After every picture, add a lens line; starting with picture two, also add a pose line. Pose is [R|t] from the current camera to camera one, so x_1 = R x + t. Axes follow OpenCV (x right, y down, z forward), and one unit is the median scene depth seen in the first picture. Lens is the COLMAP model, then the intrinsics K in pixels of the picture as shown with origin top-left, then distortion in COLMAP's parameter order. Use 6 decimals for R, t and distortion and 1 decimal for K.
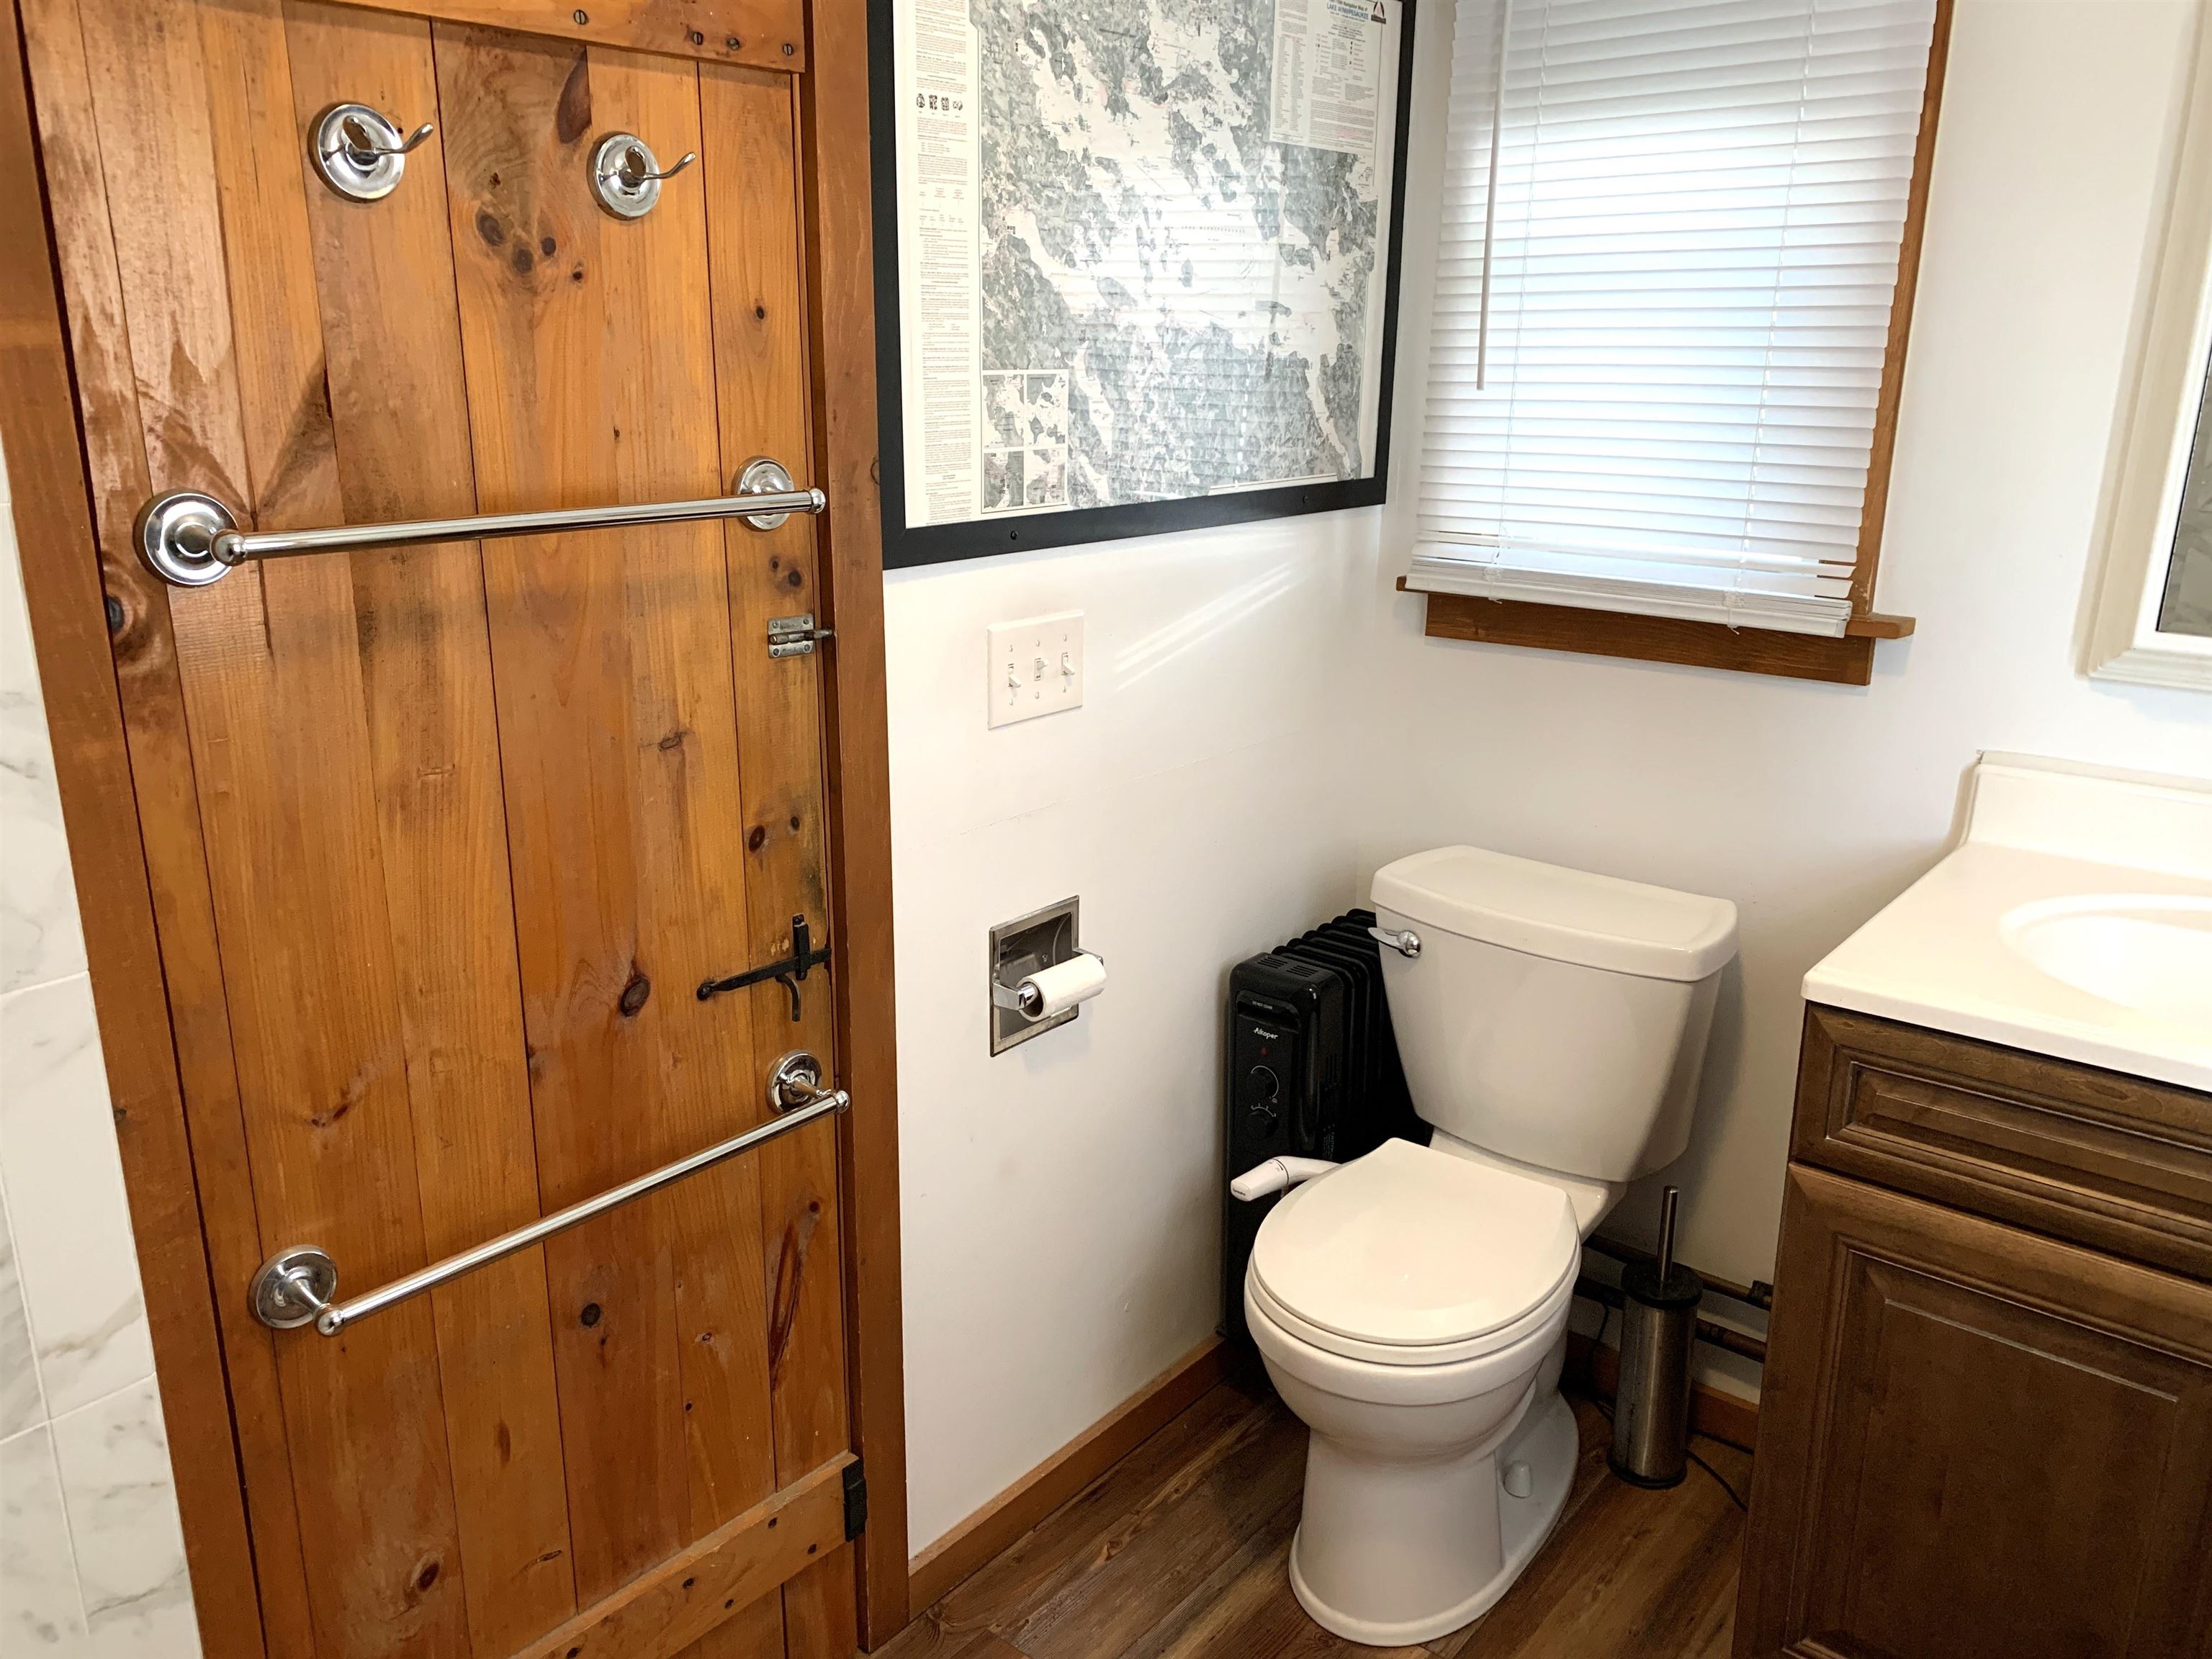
lens RADIAL K [[1683.8, 0, 1098.2], [0, 1683.8, 822.9], [0, 0, 1]] dist [0.038170, -0.045596]
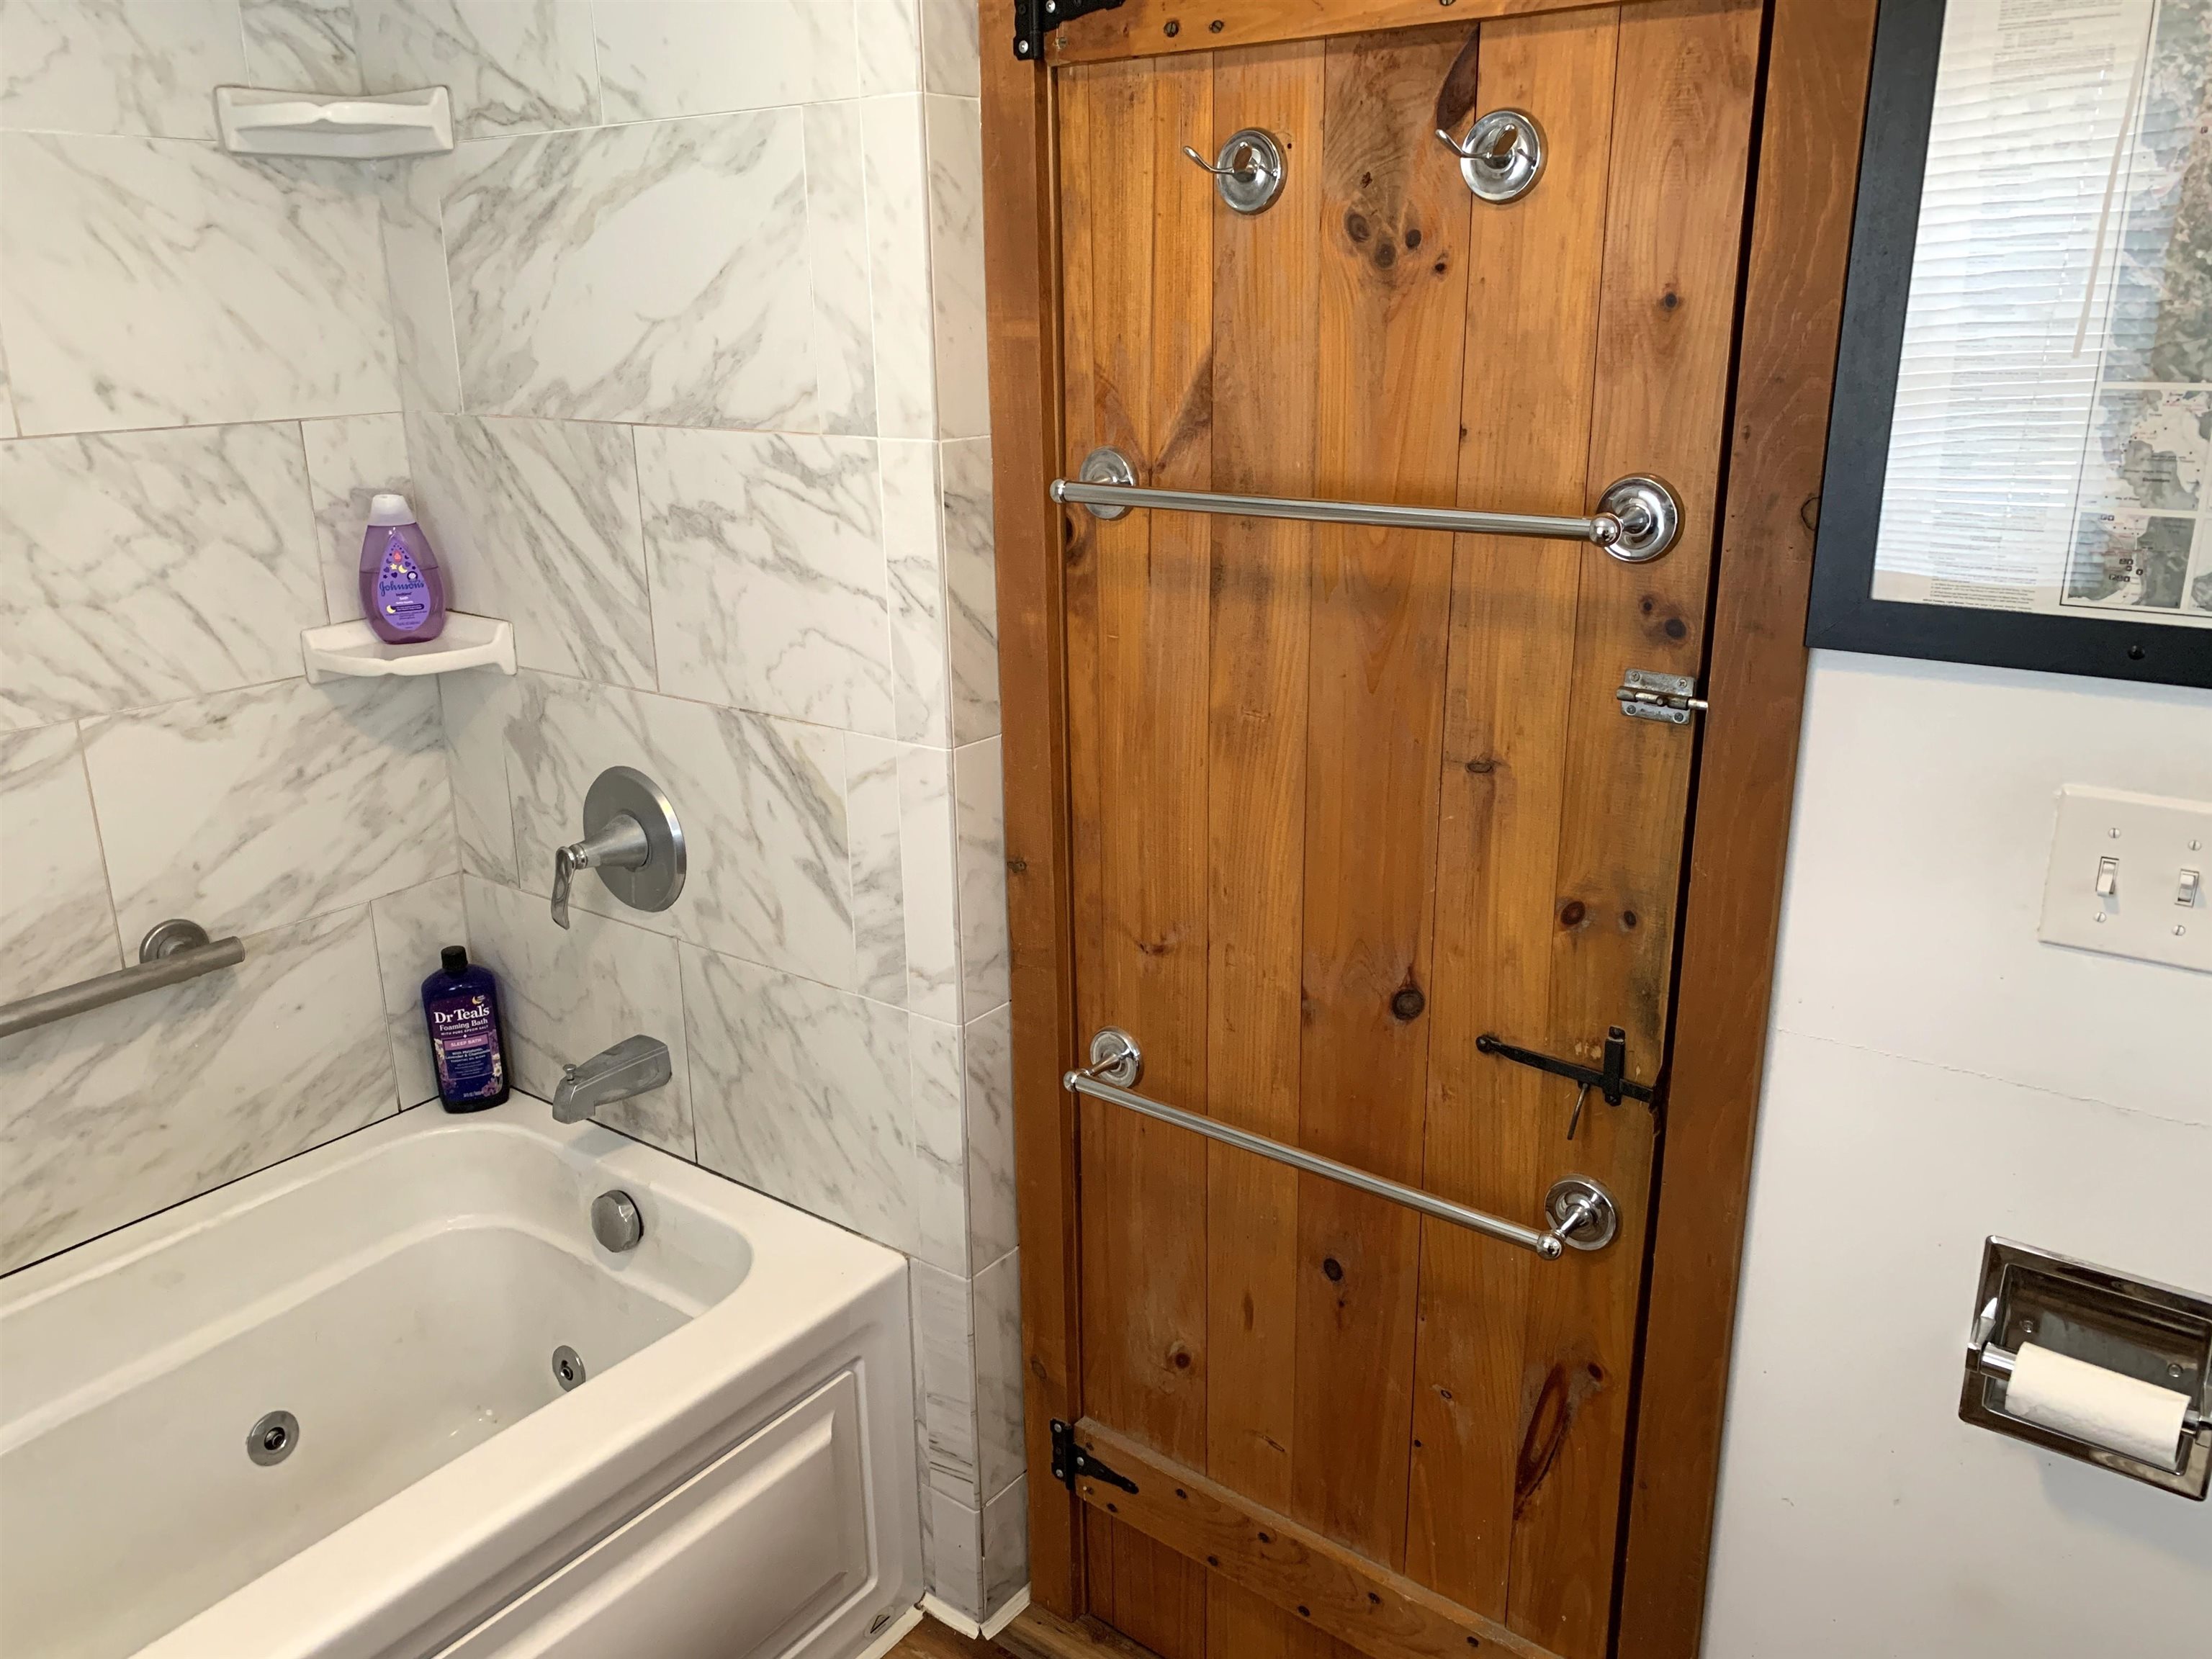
lens RADIAL K [[1683.8, 0, 1093.7], [0, 1683.8, 843.6], [0, 0, 1]] dist [0.038170, -0.045596]
pose [[0.039602, 0.291587, -0.955724, 0.722979], [-0.272718, 0.923315, 0.270398, -0.228553], [0.961279, 0.249935, 0.116086, 0.787977]]
